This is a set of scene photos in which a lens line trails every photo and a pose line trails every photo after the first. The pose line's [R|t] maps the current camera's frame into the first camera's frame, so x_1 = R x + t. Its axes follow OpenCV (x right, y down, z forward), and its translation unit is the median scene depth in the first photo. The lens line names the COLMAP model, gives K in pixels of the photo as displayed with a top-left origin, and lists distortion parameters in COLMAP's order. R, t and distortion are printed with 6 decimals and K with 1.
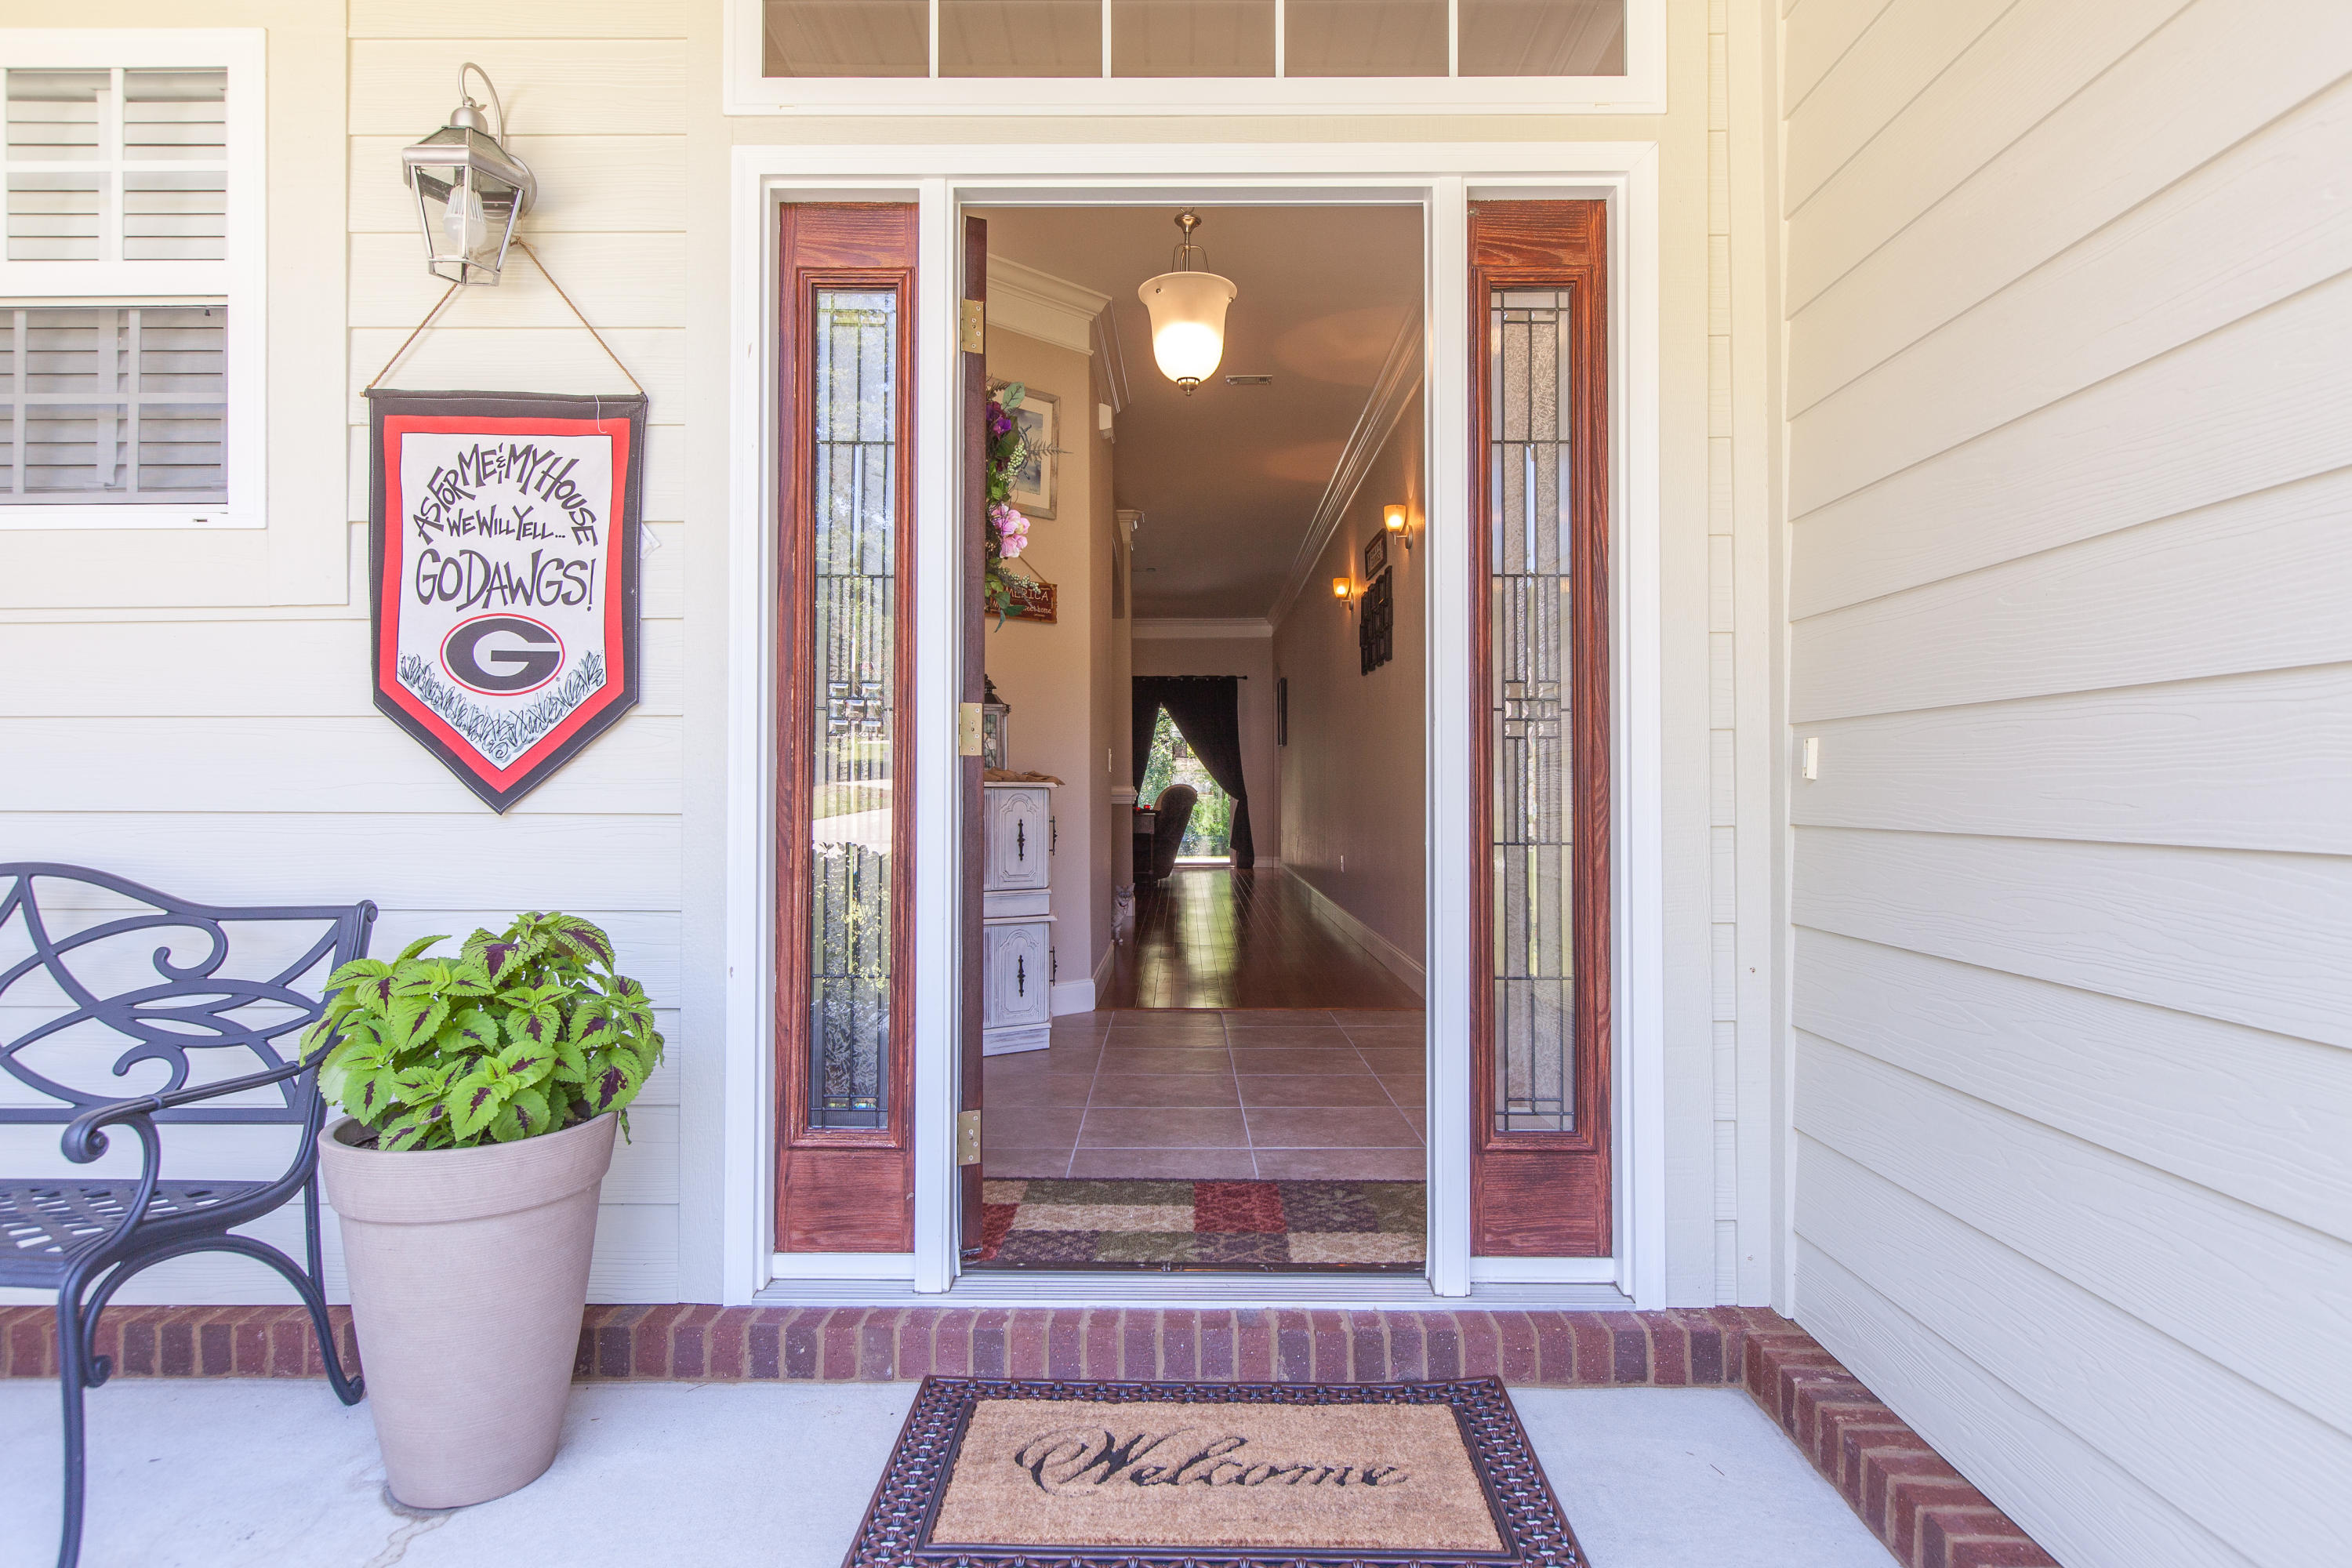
lens RADIAL K [[1333.5, 0, 1173.5], [0, 1333.5, 777.5], [0, 0, 1]] dist [0.004930, -0.001344]
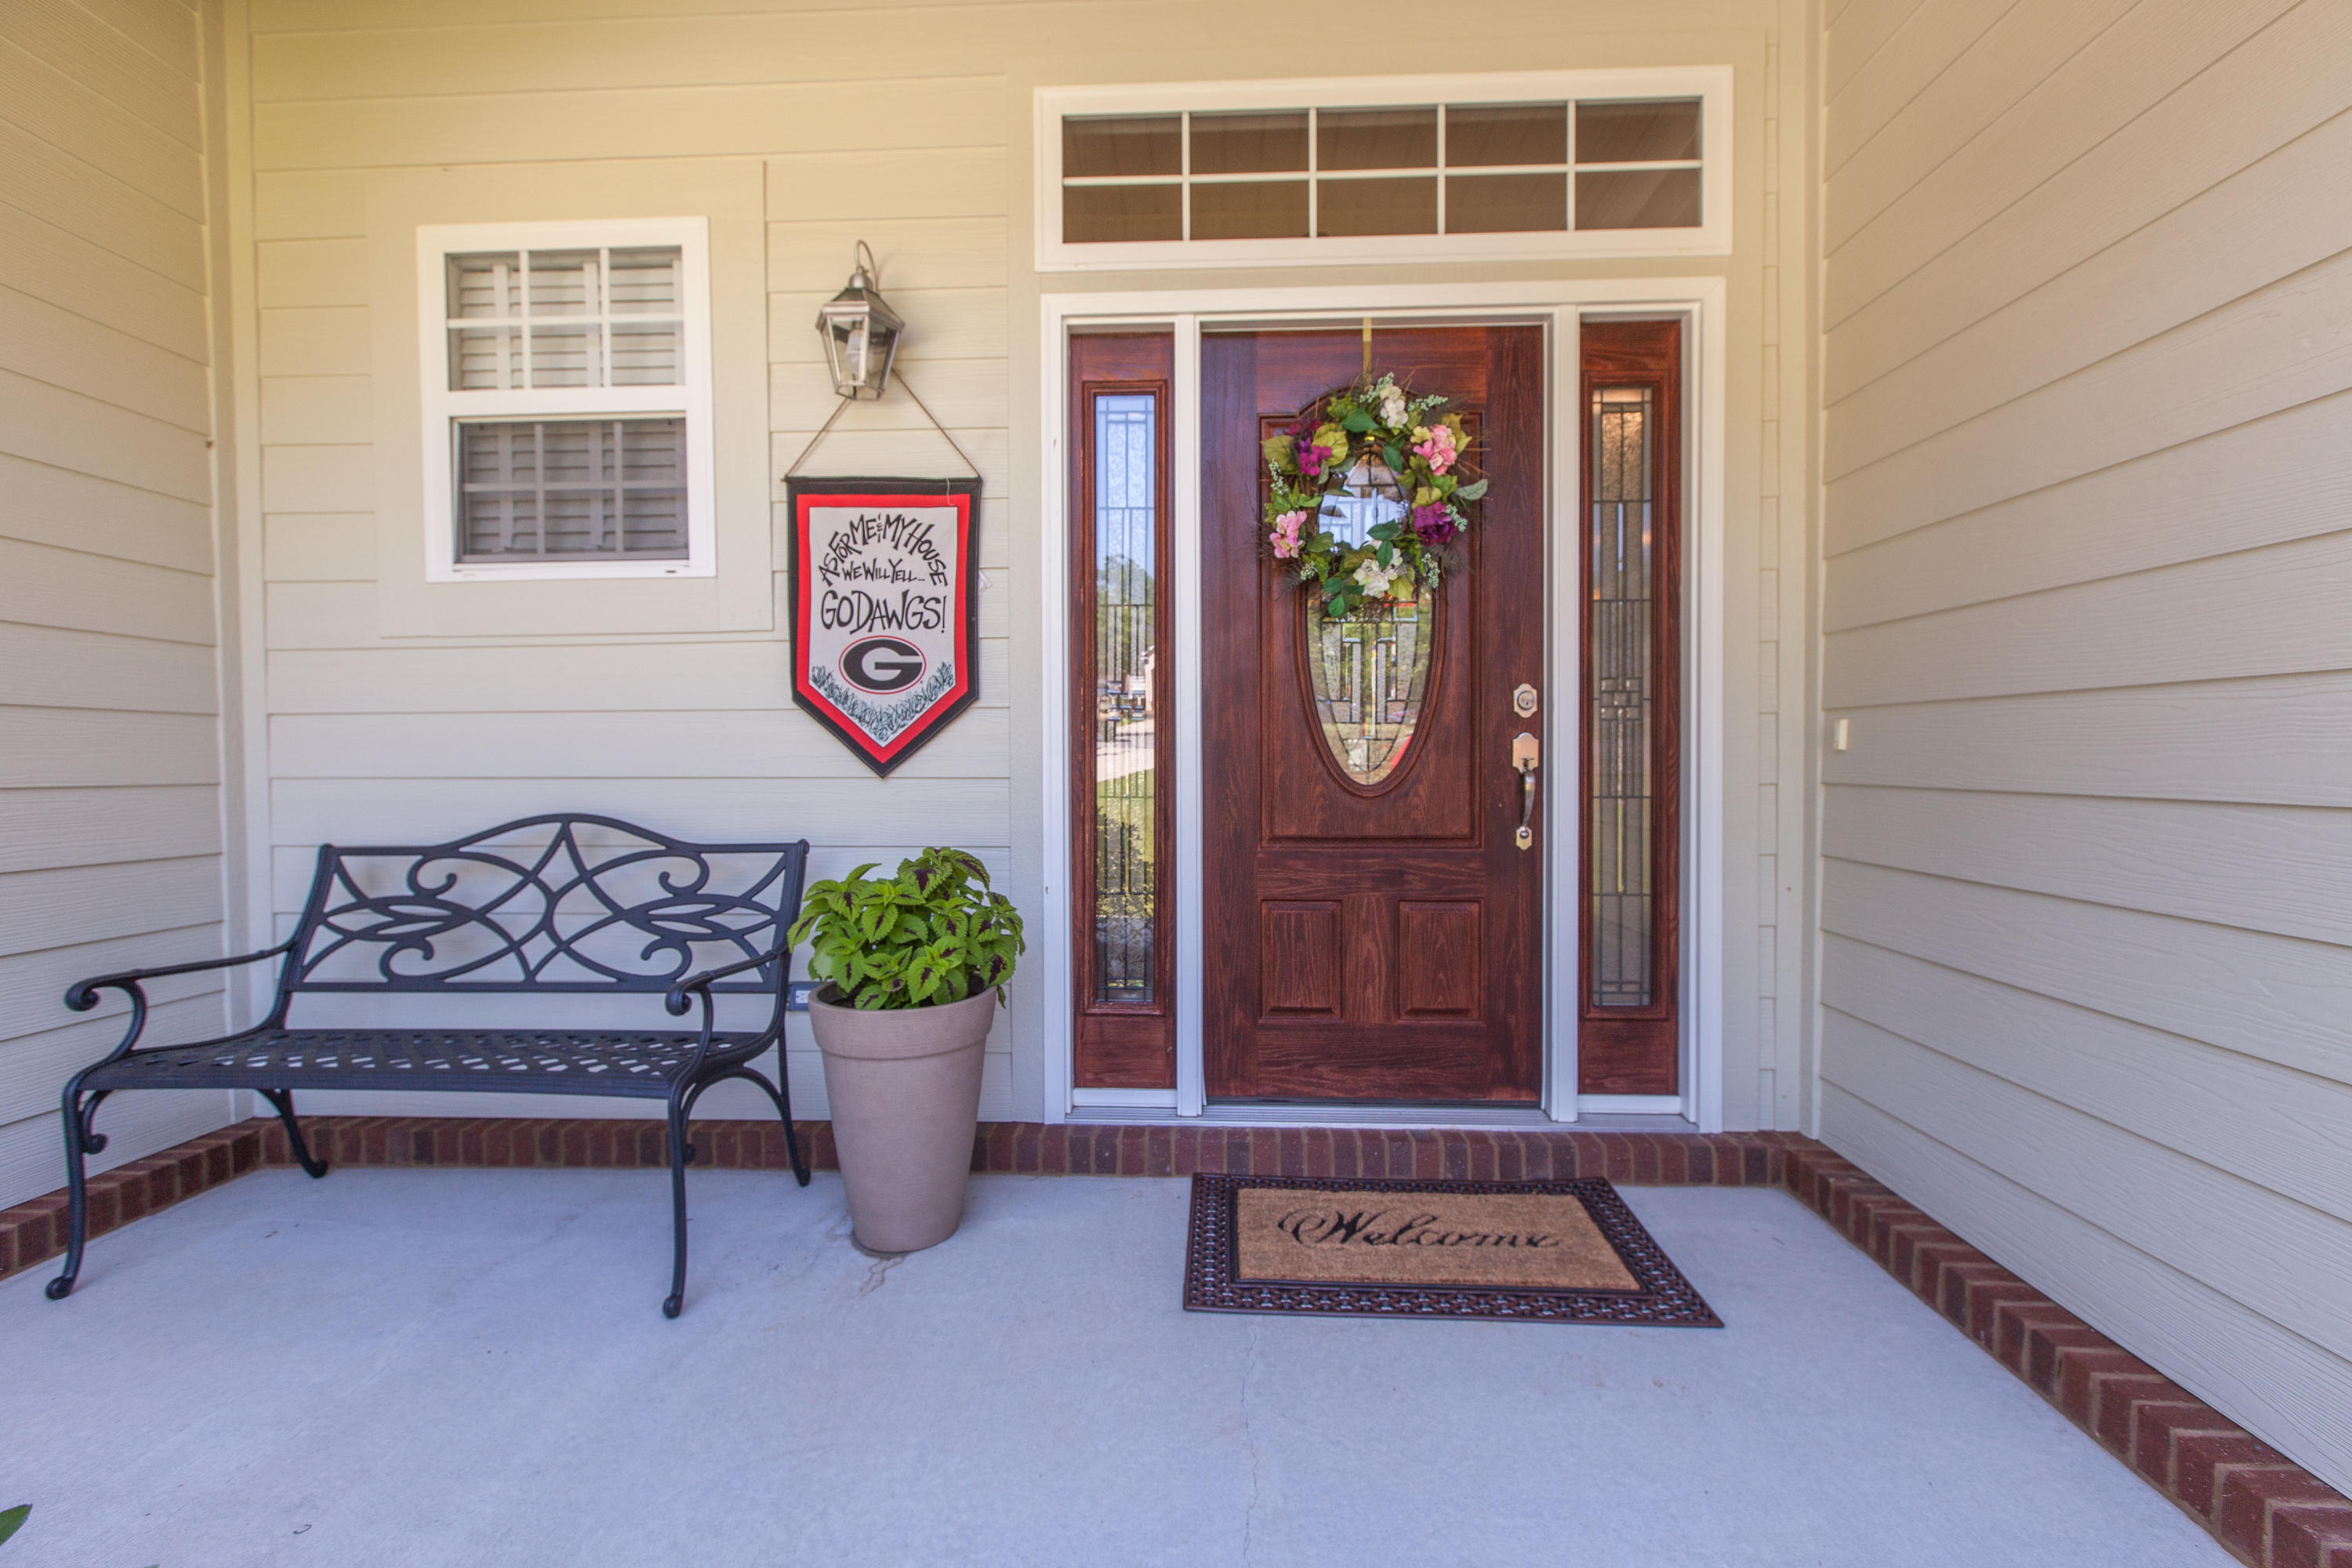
lens RADIAL K [[1044.0, 0, 1168.4], [0, 1044.0, 777.6], [0, 0, 1]] dist [0.001337, 0.000618]
pose [[0.999242, -0.003613, -0.038753, -0.162025], [0.004887, 0.999449, 0.032834, -0.008181], [0.038613, -0.032998, 0.998709, -0.093004]]
